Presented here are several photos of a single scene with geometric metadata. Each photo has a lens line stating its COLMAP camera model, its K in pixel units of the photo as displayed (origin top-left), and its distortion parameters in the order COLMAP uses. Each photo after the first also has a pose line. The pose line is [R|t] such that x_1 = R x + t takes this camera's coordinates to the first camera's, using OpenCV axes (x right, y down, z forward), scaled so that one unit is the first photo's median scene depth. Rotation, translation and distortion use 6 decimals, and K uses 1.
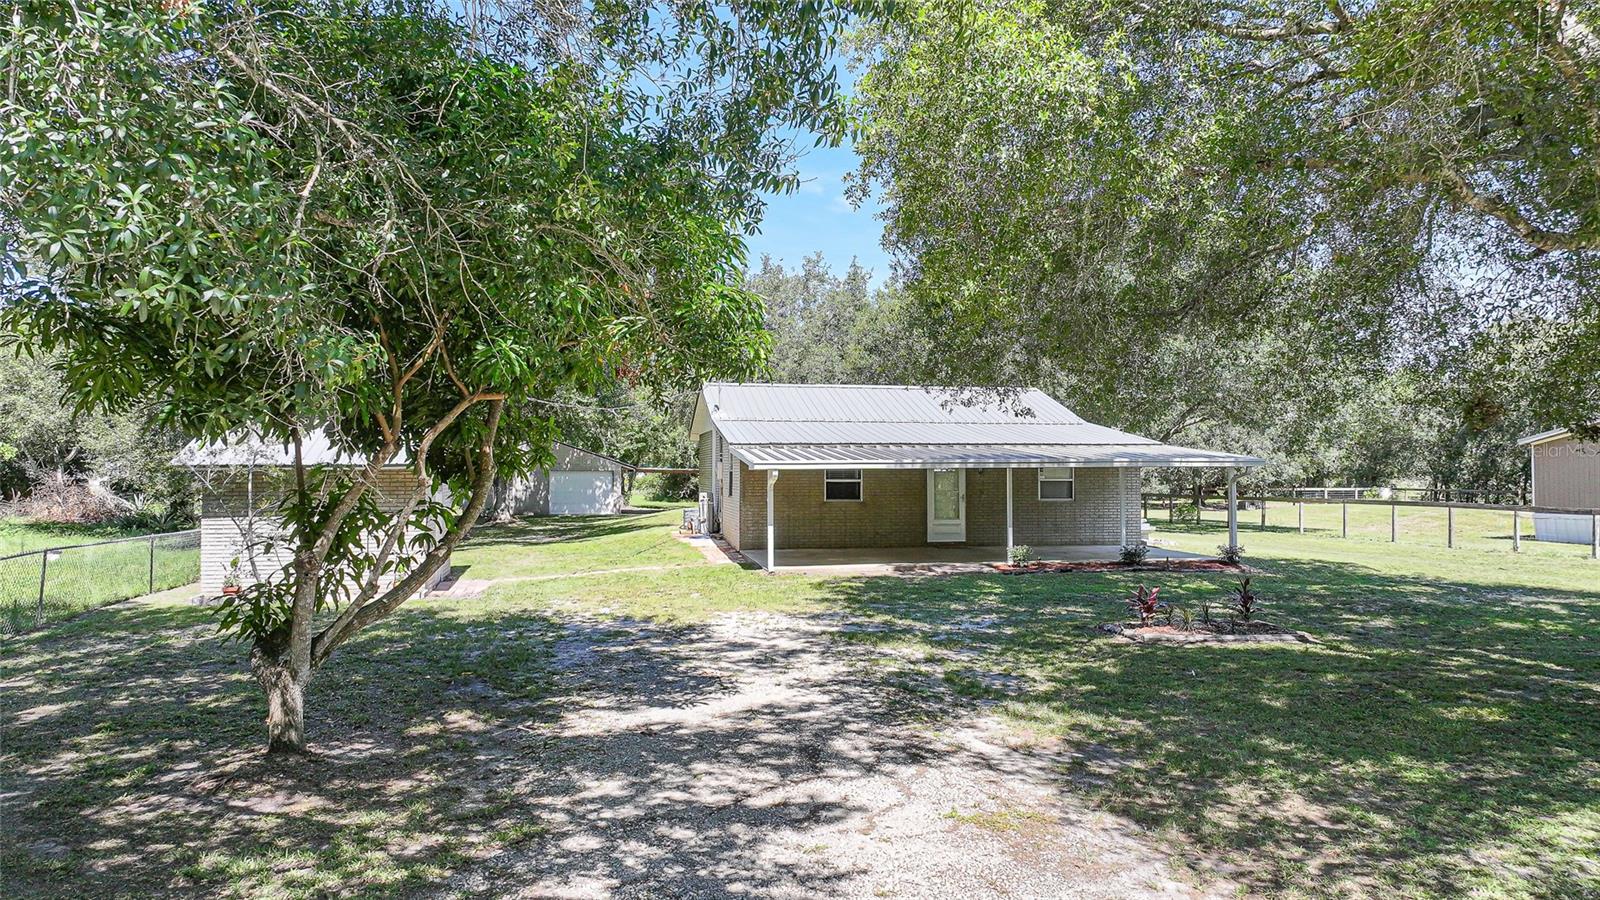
lens RADIAL K [[1117.1, 0, 805.9], [0, 1117.1, 457.6], [0, 0, 1]] dist [-0.000929, 0.007917]
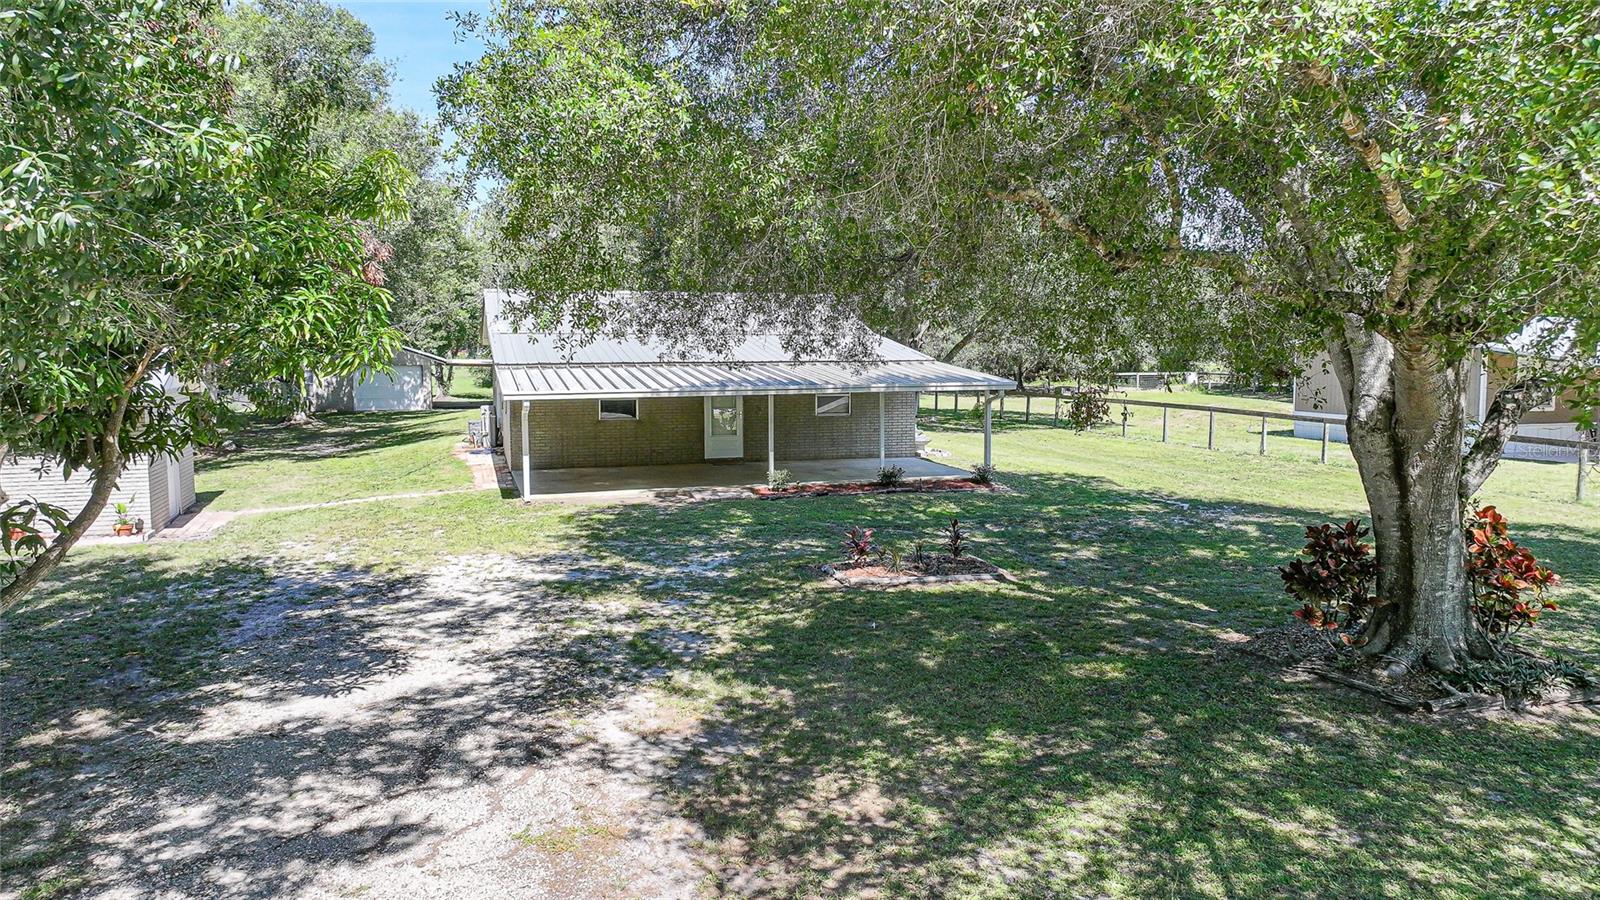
lens RADIAL K [[1115.7, 0, 807.4], [0, 1115.7, 447.4], [0, 0, 1]] dist [0.001659, 0.001396]
pose [[0.992028, -0.011740, 0.125468, 0.119579], [-0.001632, 0.994371, 0.105945, -0.066655], [-0.126006, -0.105305, 0.986425, -0.009288]]
